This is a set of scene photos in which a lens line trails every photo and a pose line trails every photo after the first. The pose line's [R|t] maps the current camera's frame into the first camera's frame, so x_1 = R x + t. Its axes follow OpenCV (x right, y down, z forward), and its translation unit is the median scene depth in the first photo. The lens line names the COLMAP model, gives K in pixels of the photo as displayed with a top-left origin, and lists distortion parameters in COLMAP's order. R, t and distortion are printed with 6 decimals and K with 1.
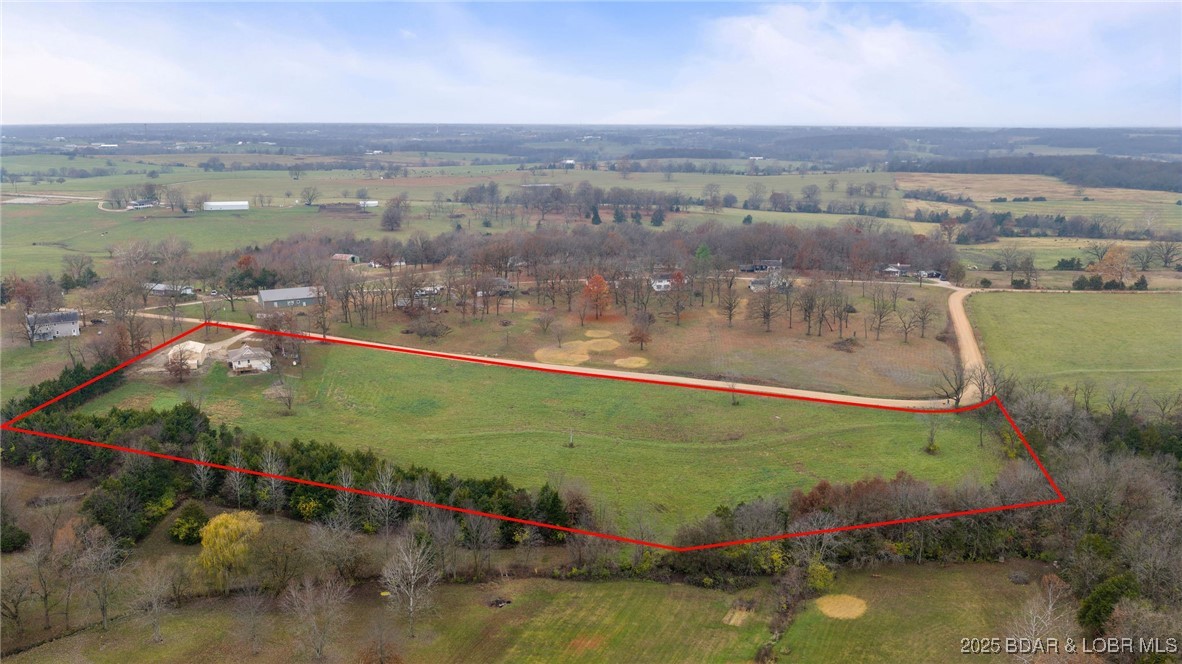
lens RADIAL K [[971.5, 0, 593.1], [0, 971.5, 332.9], [0, 0, 1]] dist [0.036240, -0.071703]
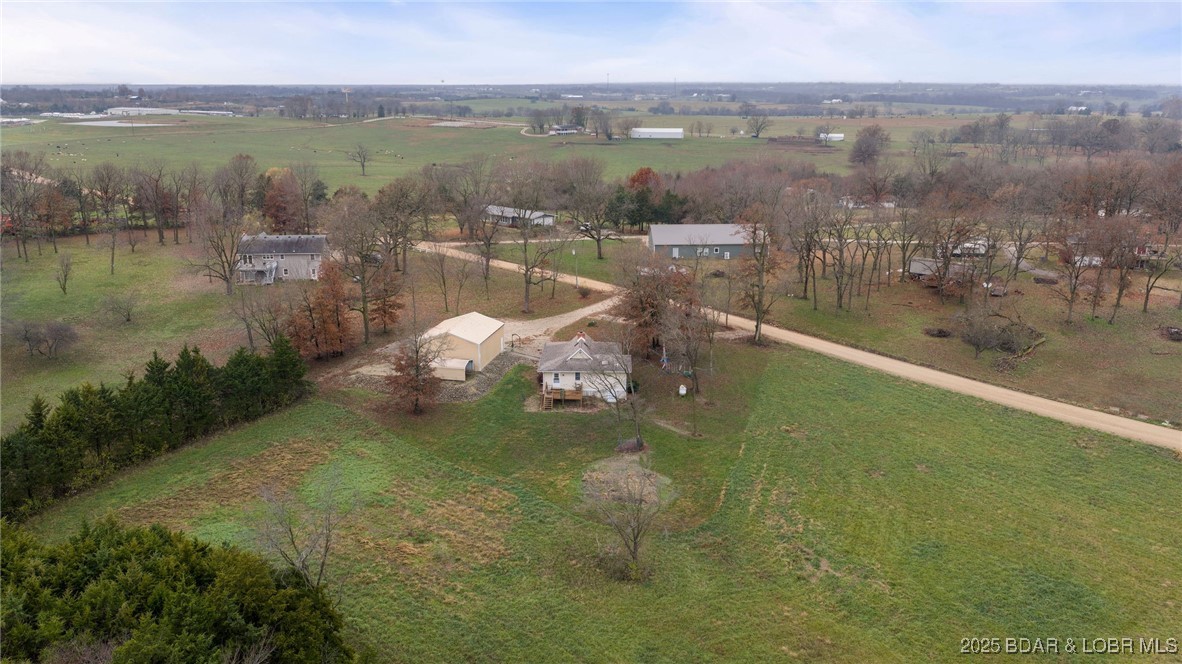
lens RADIAL K [[971.5, 0, 593.1], [0, 971.5, 332.9], [0, 0, 1]] dist [0.036240, -0.071703]
pose [[0.901820, 0.106425, -0.418800, -0.147459], [-0.091390, 0.994247, 0.055862, -0.011555], [0.422336, -0.012103, 0.906358, 0.529586]]
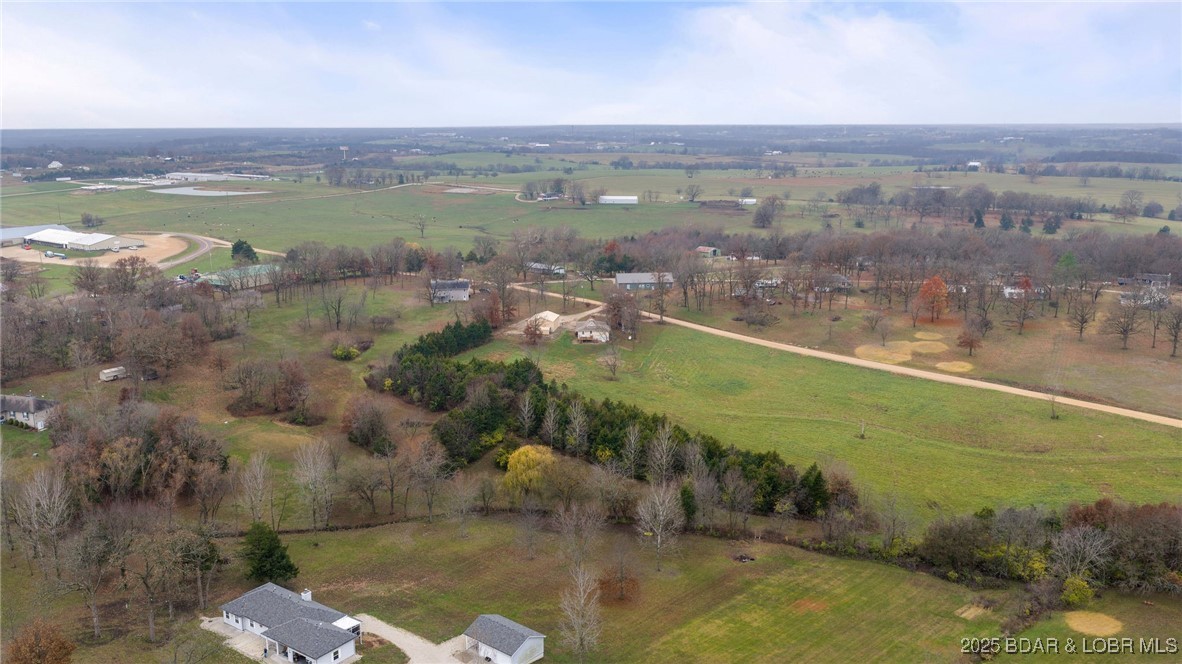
lens RADIAL K [[971.5, 0, 593.1], [0, 971.5, 332.9], [0, 0, 1]] dist [0.036240, -0.071703]
pose [[0.918101, 0.080961, -0.387990, 0.077891], [-0.081332, 0.996567, 0.015496, 0.010217], [0.387913, 0.017329, 0.921533, -0.042376]]
